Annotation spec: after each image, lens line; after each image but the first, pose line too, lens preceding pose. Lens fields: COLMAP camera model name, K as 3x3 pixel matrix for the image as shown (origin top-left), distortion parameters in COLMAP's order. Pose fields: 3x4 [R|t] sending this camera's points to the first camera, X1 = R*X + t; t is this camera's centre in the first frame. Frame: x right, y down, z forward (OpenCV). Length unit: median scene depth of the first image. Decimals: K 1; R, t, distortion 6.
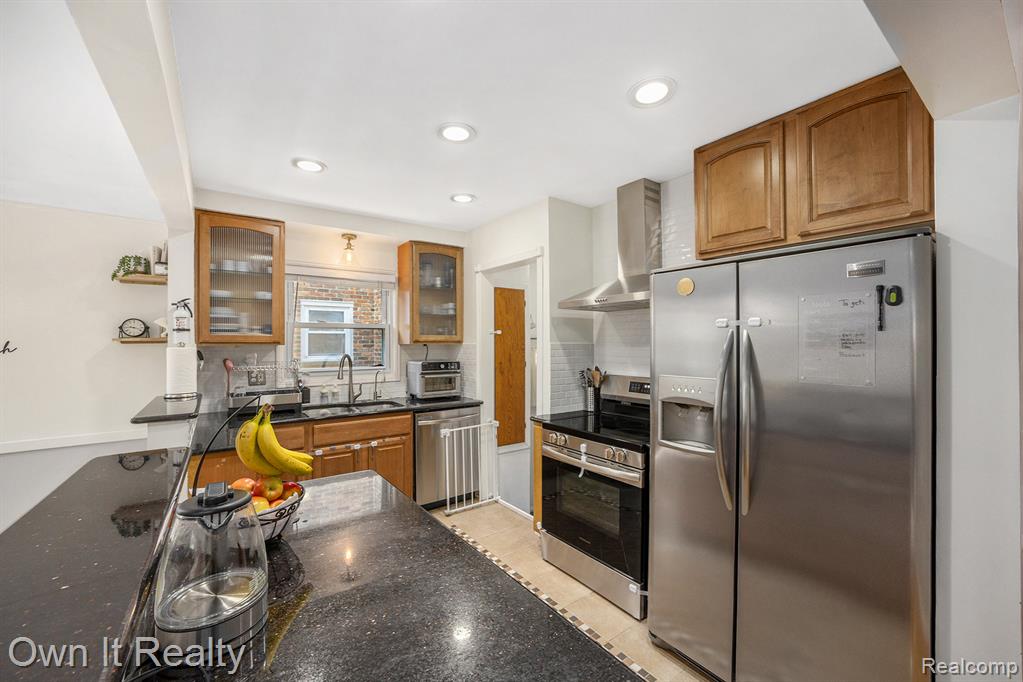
lens RADIAL K [[409.8, 0, 516.7], [0, 409.8, 344.0], [0, 0, 1]] dist [-0.013286, 0.000299]
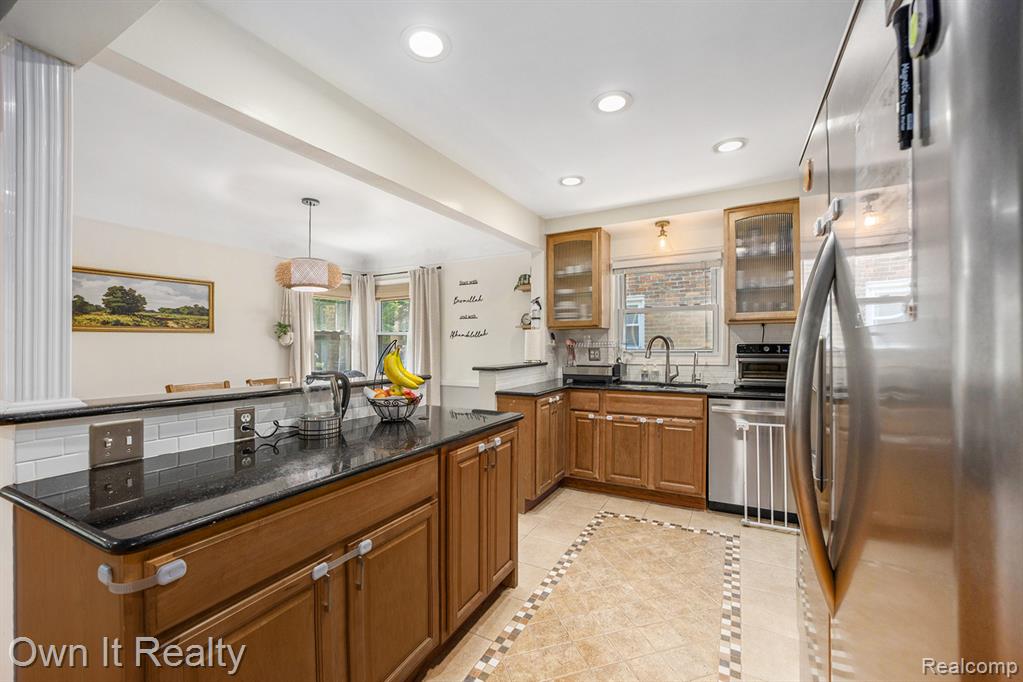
lens RADIAL K [[409.8, 0, 515.7], [0, 409.8, 338.3], [0, 0, 1]] dist [-0.013286, 0.000299]
pose [[0.418203, -0.018861, -0.908158, 0.435337], [0.006189, 0.999820, -0.017915, 0.054527], [0.908332, 0.001871, 0.418245, 0.250501]]
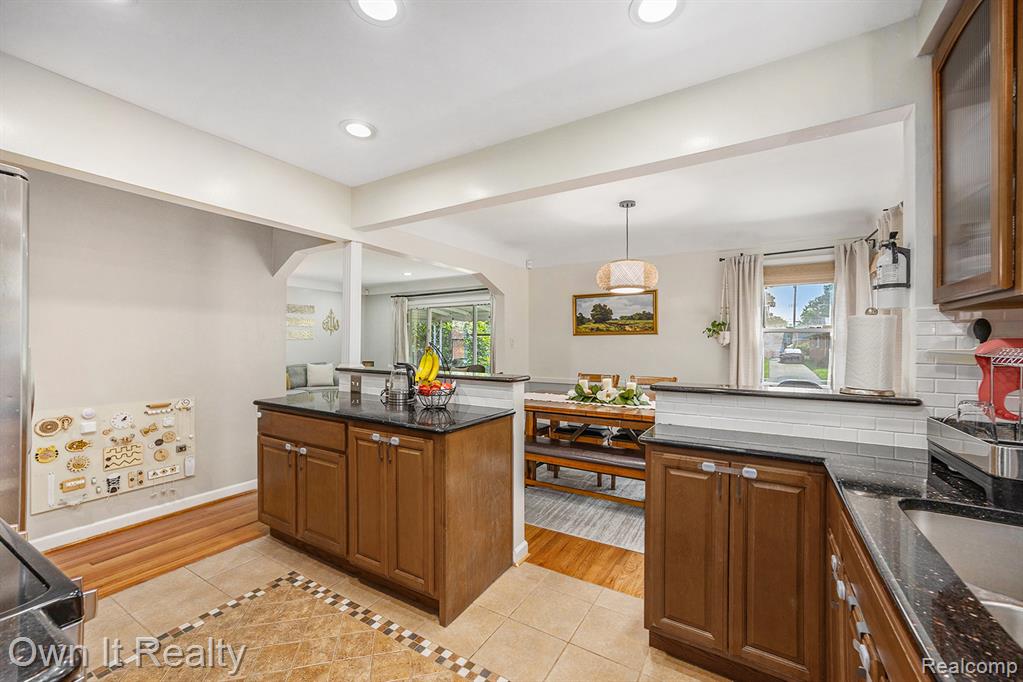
lens RADIAL K [[409.8, 0, 501.7], [0, 409.8, 341.9], [0, 0, 1]] dist [-0.013286, 0.000299]
pose [[-0.934216, -0.006248, -0.356654, -0.066022], [-0.005927, 0.999980, -0.001994, 0.043850], [0.356660, 0.000251, -0.934234, 1.137350]]
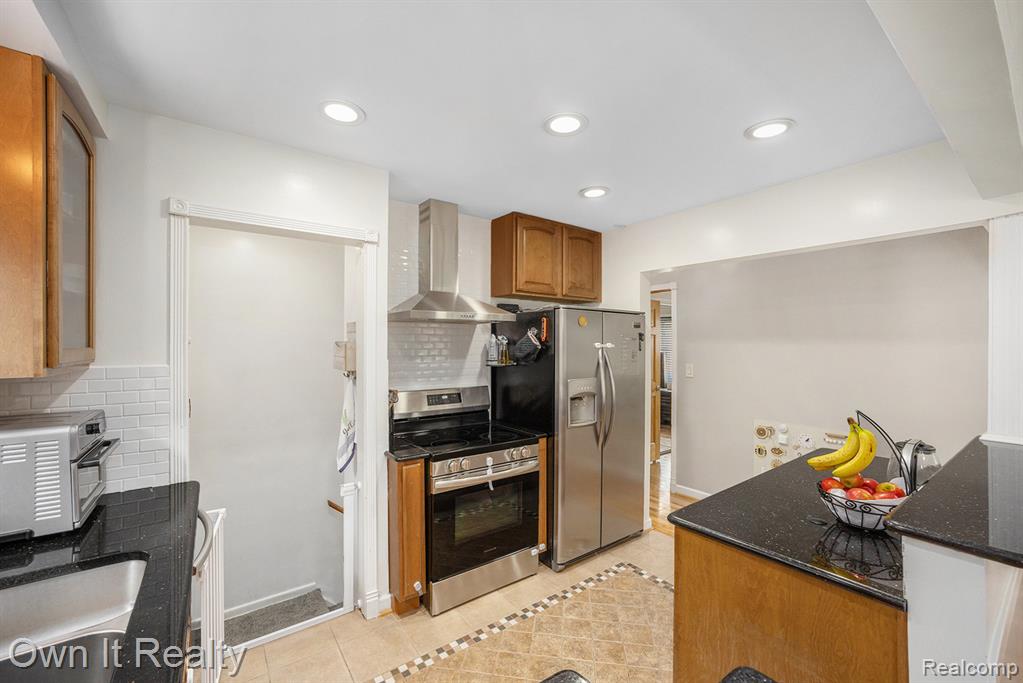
lens RADIAL K [[409.8, 0, 509.6], [0, 409.8, 346.9], [0, 0, 1]] dist [-0.013286, 0.000299]
pose [[0.017775, -0.014180, 0.999741, -0.679259], [0.001058, 0.999899, 0.014164, -0.039009], [-0.999841, 0.000806, 0.017788, 0.730166]]
